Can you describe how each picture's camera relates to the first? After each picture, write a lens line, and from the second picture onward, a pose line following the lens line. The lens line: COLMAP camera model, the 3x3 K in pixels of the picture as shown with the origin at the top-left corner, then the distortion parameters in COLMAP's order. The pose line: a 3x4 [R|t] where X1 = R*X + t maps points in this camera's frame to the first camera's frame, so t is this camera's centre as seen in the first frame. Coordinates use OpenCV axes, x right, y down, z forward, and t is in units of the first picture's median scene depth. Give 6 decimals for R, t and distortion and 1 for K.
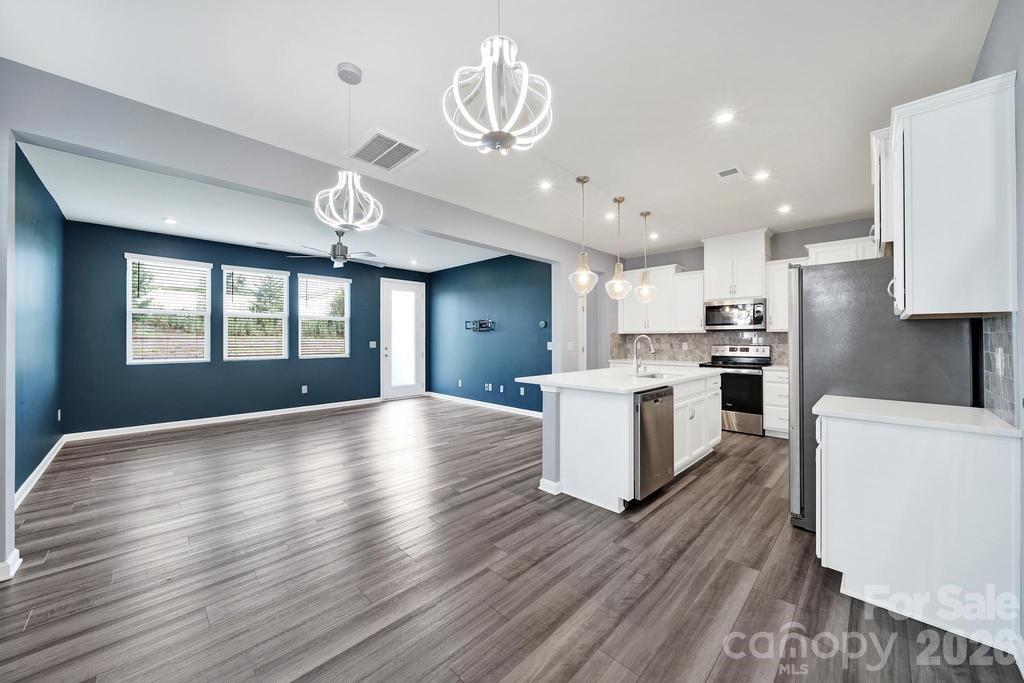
lens RADIAL K [[368.5, 0, 511.5], [0, 368.5, 340.0], [0, 0, 1]] dist [-0.004028, -0.000607]
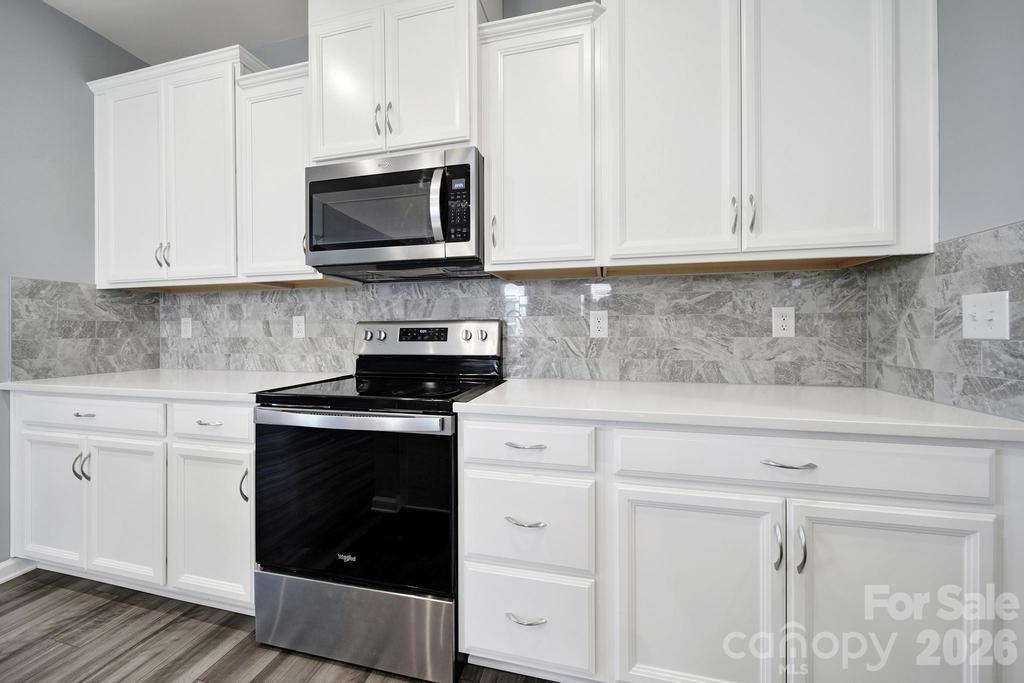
lens RADIAL K [[368.5, 0, 510.7], [0, 368.5, 338.4], [0, 0, 1]] dist [-0.004028, -0.000607]
pose [[0.857642, -0.010011, 0.514150, 0.510378], [0.004886, 0.999924, 0.011321, 0.026100], [-0.514224, -0.007197, 0.857626, 0.671962]]
